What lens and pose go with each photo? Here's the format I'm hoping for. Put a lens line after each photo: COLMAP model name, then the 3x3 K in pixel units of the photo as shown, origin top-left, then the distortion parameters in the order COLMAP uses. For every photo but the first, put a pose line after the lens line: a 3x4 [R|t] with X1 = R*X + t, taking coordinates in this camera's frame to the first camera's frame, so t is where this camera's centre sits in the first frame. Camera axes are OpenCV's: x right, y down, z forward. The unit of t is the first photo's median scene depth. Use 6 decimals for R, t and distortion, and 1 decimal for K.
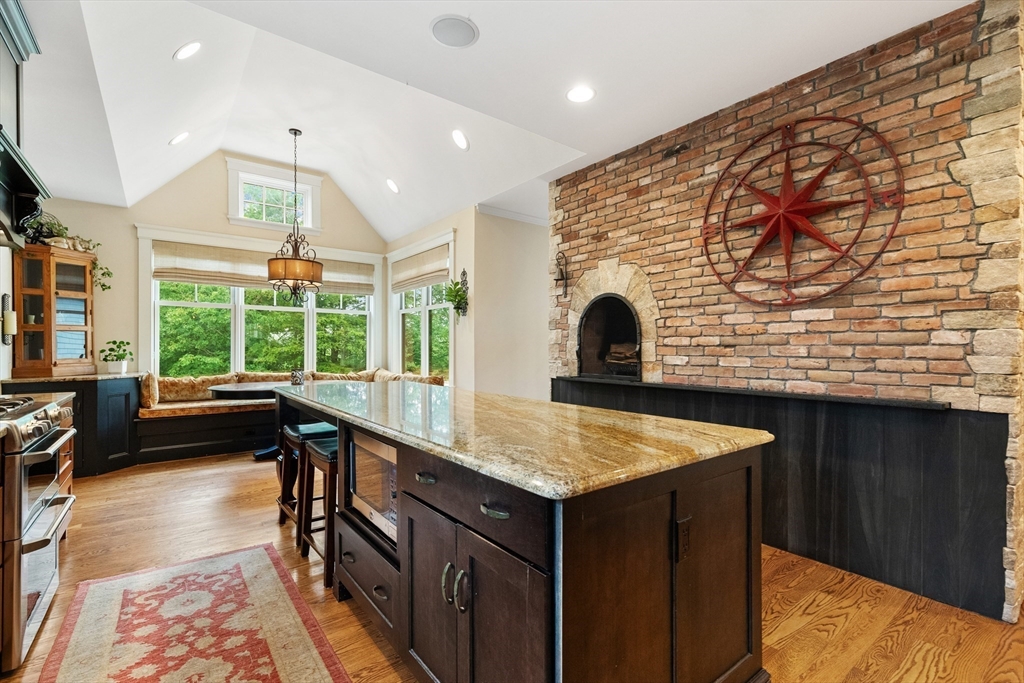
lens RADIAL K [[459.3, 0, 516.1], [0, 459.3, 345.8], [0, 0, 1]] dist [0.008689, 0.000129]
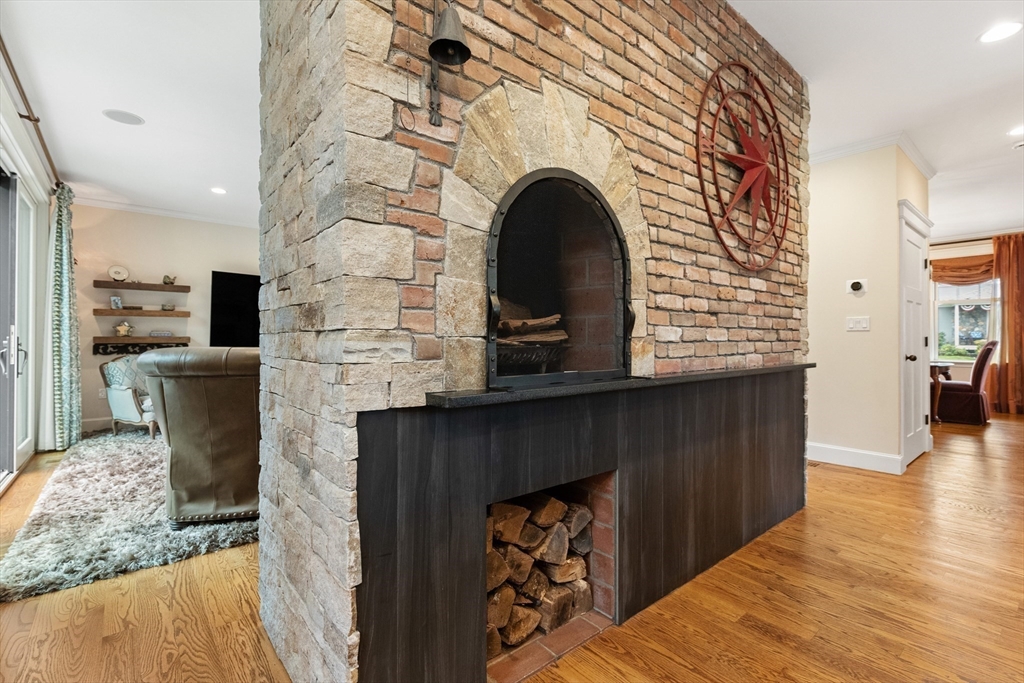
lens RADIAL K [[460.7, 0, 512.0], [0, 460.7, 341.5], [0, 0, 1]] dist [0.003126, -0.007748]
pose [[-0.037220, 0.003634, 0.999300, -0.199605], [0.001374, 0.999993, -0.003585, 0.036070], [-0.999306, 0.001240, -0.037224, 1.027844]]
